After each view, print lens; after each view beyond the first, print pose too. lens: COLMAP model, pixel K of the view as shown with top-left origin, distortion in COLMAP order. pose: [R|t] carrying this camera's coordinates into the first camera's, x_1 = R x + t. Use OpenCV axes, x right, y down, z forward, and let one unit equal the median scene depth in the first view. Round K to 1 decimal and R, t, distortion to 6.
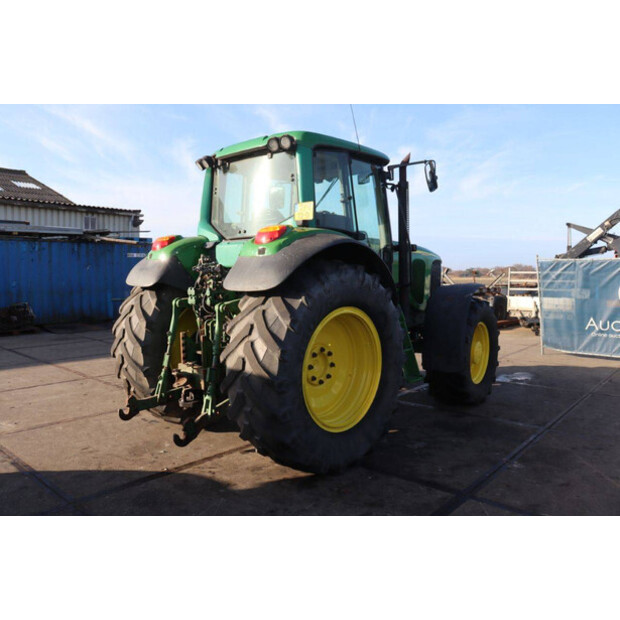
lens RADIAL K [[505.4, 0, 308.2], [0, 505.4, 306.5], [0, 0, 1]] dist [-0.135796, 0.043080]
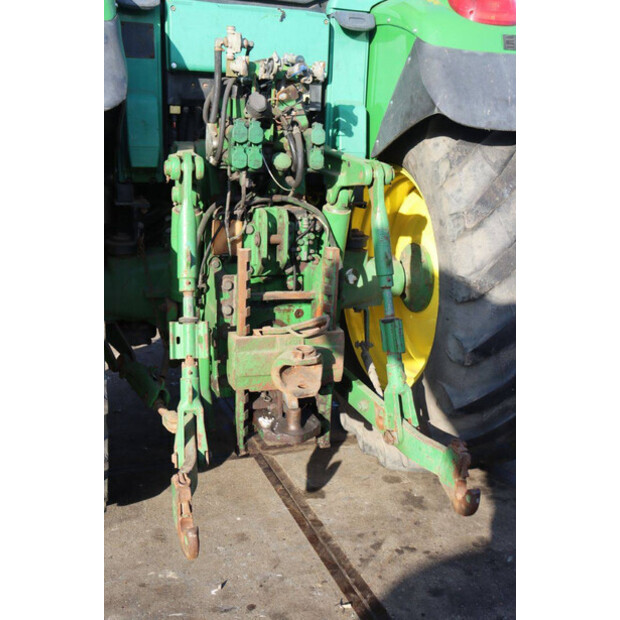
lens RADIAL K [[706.3, 0, 310.0], [0, 706.3, 308.7], [0, 0, 1]] dist [-0.021046, 0.000000]
pose [[0.472310, -0.193141, 0.860012, -0.665821], [0.034277, 0.978984, 0.201035, -0.006418], [-0.880766, -0.065472, 0.469004, 0.717630]]
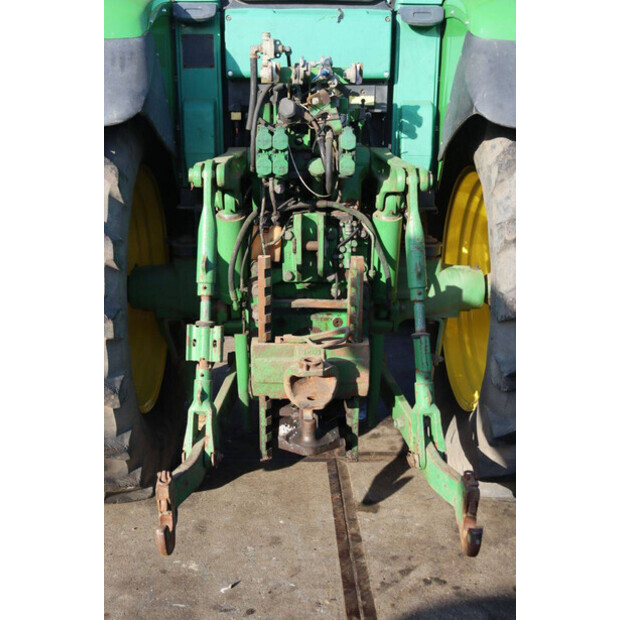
lens RADIAL K [[706.3, 0, 310.2], [0, 706.3, 310.5], [0, 0, 1]] dist [-0.021046, 0.000000]
pose [[0.724240, -0.168886, 0.668547, -0.566593], [0.043916, 0.978871, 0.199705, -0.009638], [-0.688149, -0.115275, 0.716354, 0.610094]]
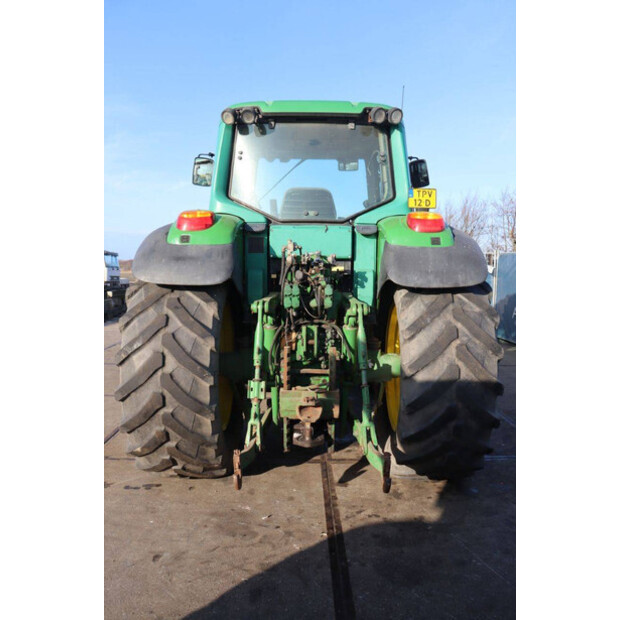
lens RADIAL K [[505.4, 0, 318.3], [0, 505.4, 310.1], [0, 0, 1]] dist [-0.135796, 0.043080]
pose [[0.726942, -0.052961, 0.684654, -0.710895], [0.038247, 0.998596, 0.036637, -0.026154], [-0.685633, -0.000447, 0.727947, 0.436133]]
